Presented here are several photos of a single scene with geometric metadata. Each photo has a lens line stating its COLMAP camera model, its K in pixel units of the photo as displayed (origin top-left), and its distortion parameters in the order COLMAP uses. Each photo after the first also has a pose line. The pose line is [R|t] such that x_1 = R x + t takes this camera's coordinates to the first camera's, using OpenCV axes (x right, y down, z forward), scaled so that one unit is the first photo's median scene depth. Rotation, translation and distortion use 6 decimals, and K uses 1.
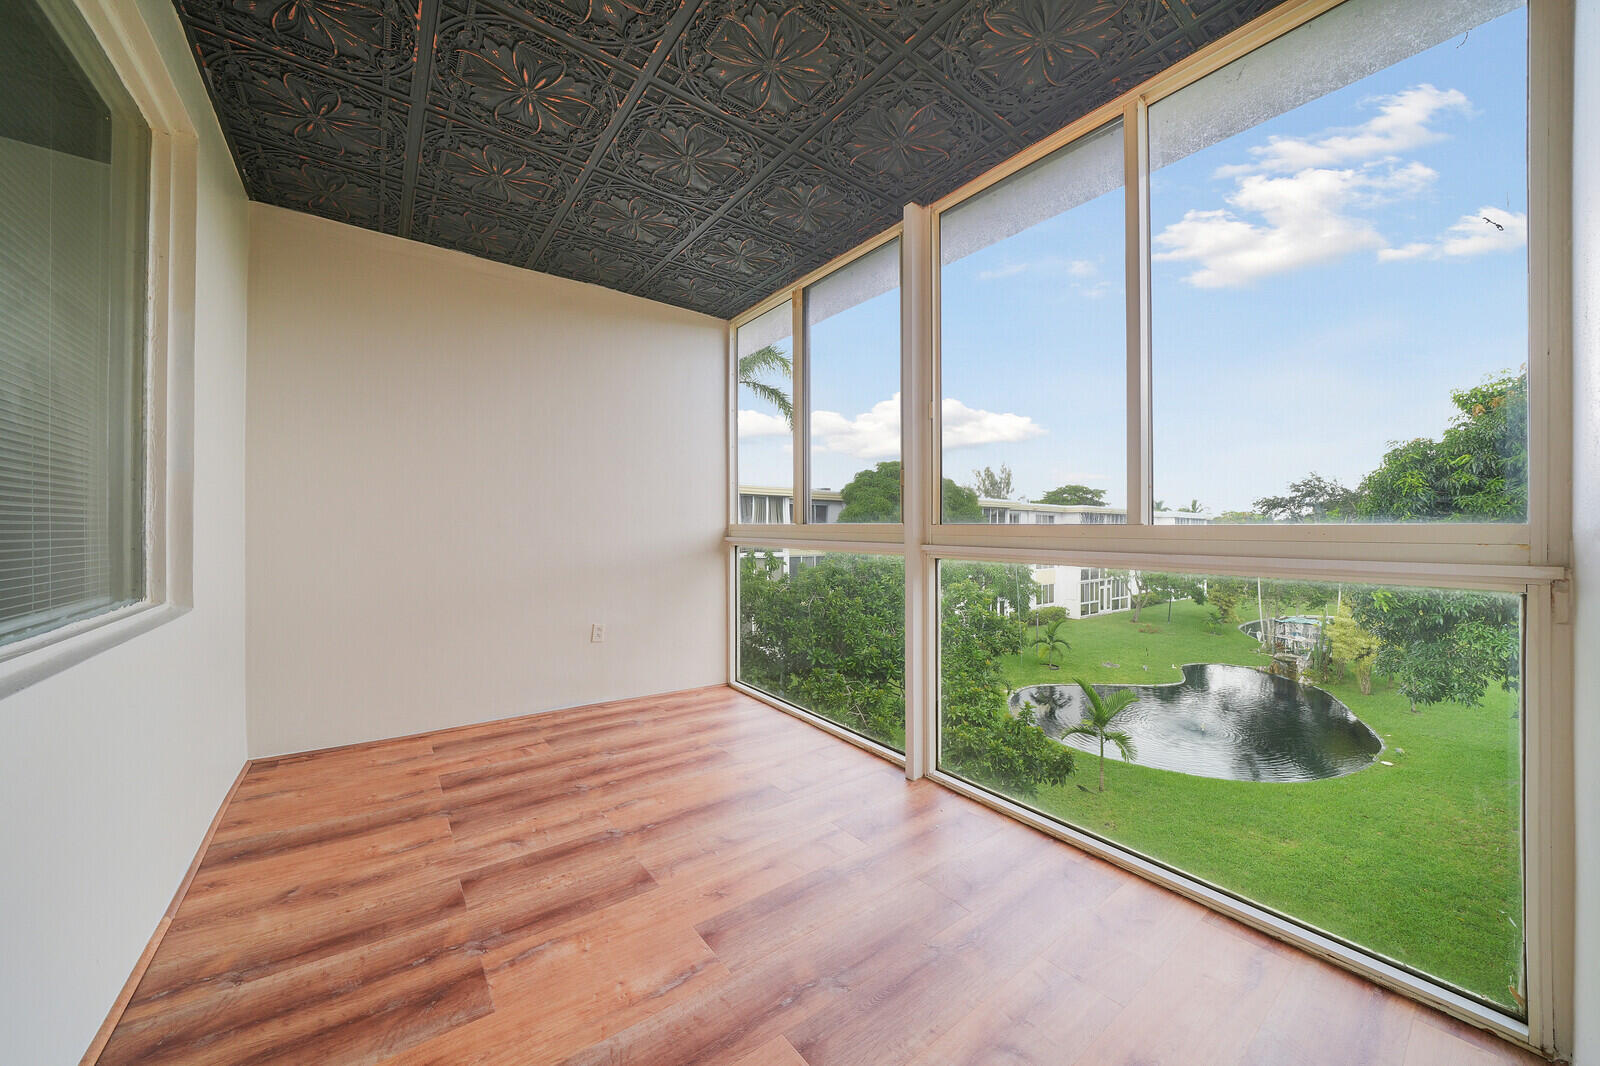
lens RADIAL K [[585.8, 0, 808.7], [0, 585.8, 526.0], [0, 0, 1]] dist [-0.014895, -0.000315]
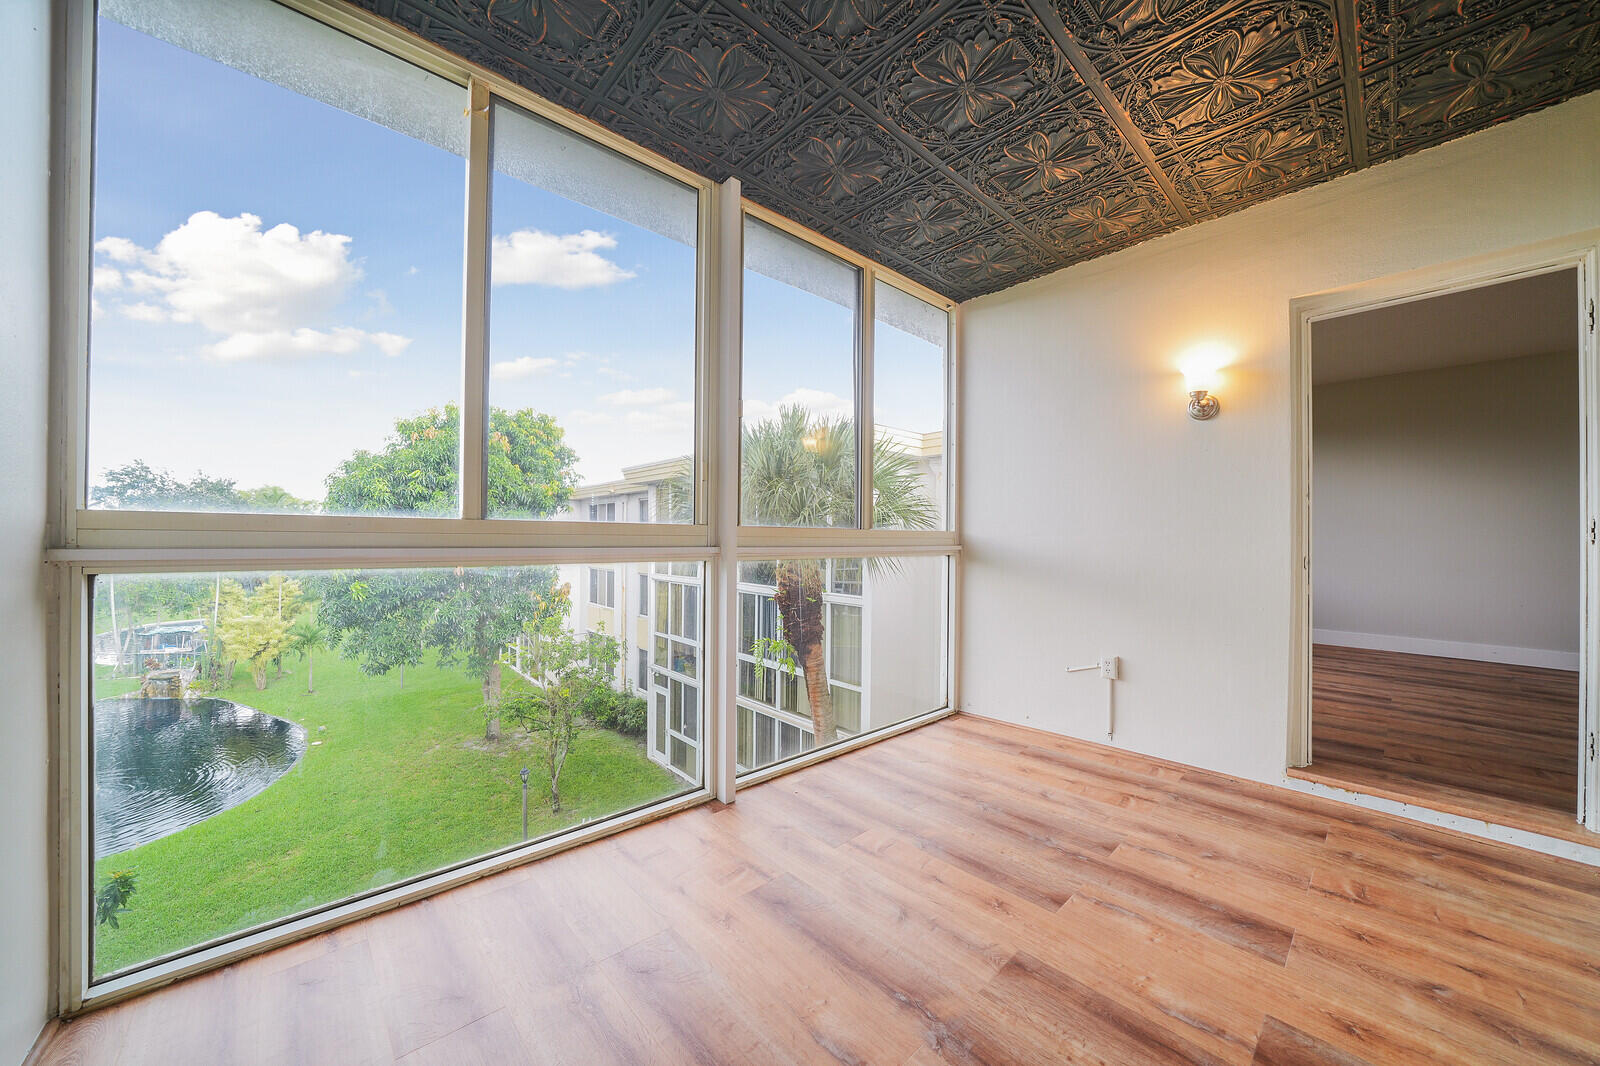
lens RADIAL K [[585.8, 0, 788.0], [0, 585.8, 531.1], [0, 0, 1]] dist [-0.014895, -0.000315]
pose [[-0.100773, 0.000193, 0.994909, -0.824992], [-0.014649, 0.999891, -0.001678, 0.004128], [-0.994802, -0.014743, -0.100759, 1.101348]]
